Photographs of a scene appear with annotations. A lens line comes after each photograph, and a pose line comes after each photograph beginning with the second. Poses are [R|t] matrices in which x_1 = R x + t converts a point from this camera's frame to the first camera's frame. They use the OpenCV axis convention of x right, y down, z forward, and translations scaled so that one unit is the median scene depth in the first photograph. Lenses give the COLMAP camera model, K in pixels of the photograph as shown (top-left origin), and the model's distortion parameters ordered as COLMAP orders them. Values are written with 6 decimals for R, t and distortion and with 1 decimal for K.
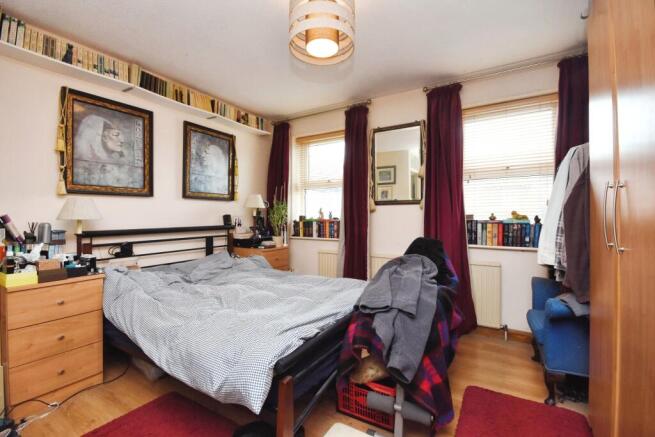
lens RADIAL K [[291.9, 0, 329.3], [0, 291.9, 212.8], [0, 0, 1]] dist [-0.001873, 0.000128]
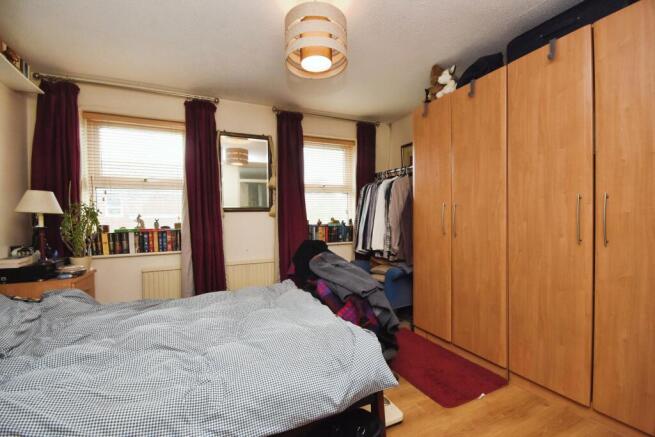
lens RADIAL K [[291.9, 0, 327.7], [0, 291.9, 224.5], [0, 0, 1]] dist [-0.001873, 0.000128]
pose [[0.553091, -0.021425, 0.832845, -0.435776], [0.009973, 0.999768, 0.019095, 0.000819], [-0.833061, -0.002255, 0.553176, 0.181751]]
